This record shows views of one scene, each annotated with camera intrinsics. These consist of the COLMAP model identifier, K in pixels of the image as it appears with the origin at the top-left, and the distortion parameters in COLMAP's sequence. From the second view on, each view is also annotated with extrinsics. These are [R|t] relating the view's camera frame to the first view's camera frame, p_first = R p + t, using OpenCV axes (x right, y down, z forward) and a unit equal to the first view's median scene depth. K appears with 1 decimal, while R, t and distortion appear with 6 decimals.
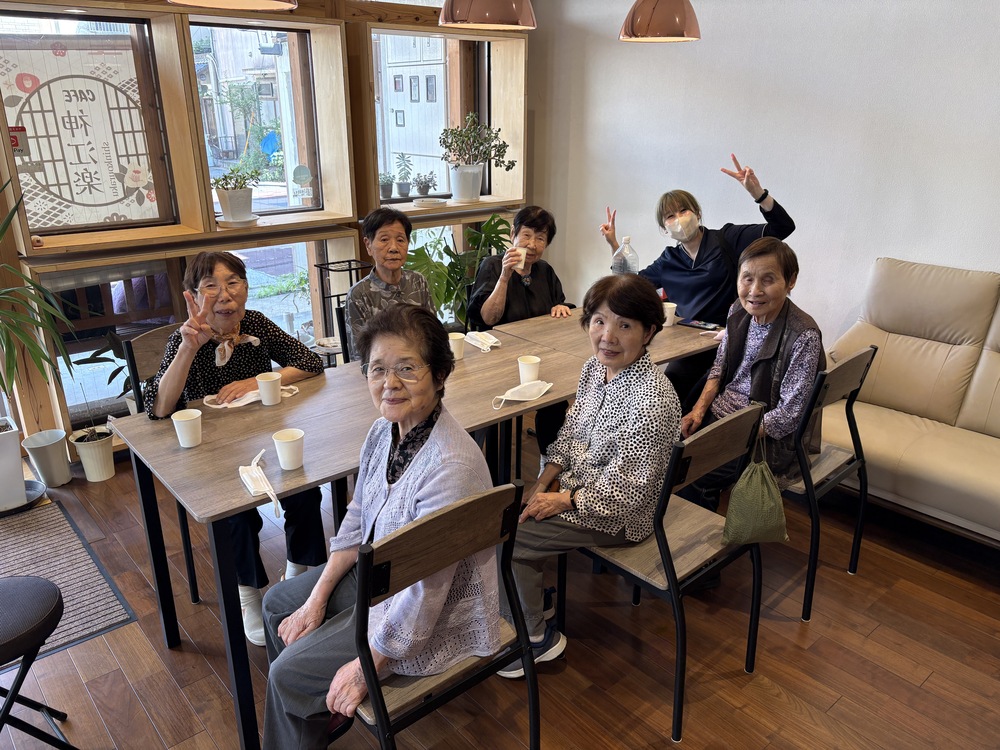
lens RADIAL K [[763.4, 0, 496.3], [0, 763.4, 372.5], [0, 0, 1]] dist [0.040601, -0.030025]
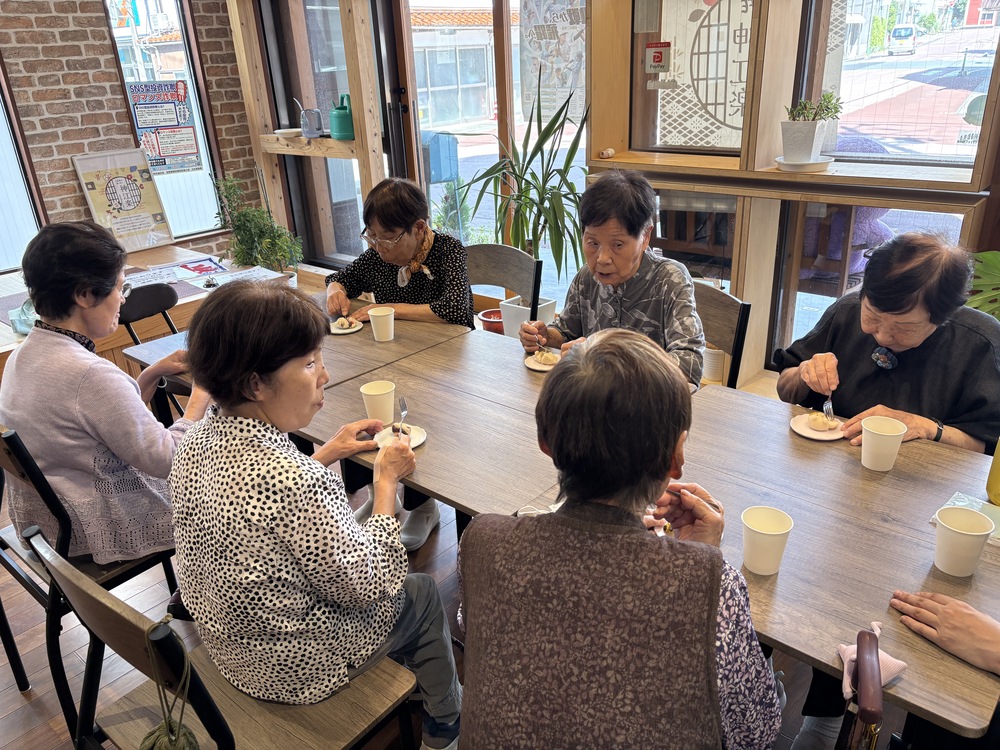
lens RADIAL K [[763.4, 0, 499.8], [0, 763.4, 383.4], [0, 0, 1]] dist [0.040601, -0.030025]
pose [[0.132327, 0.382778, -0.914314, 0.378242], [-0.296291, 0.895526, 0.332031, -0.151073], [0.945887, 0.226966, 0.231916, 0.534523]]
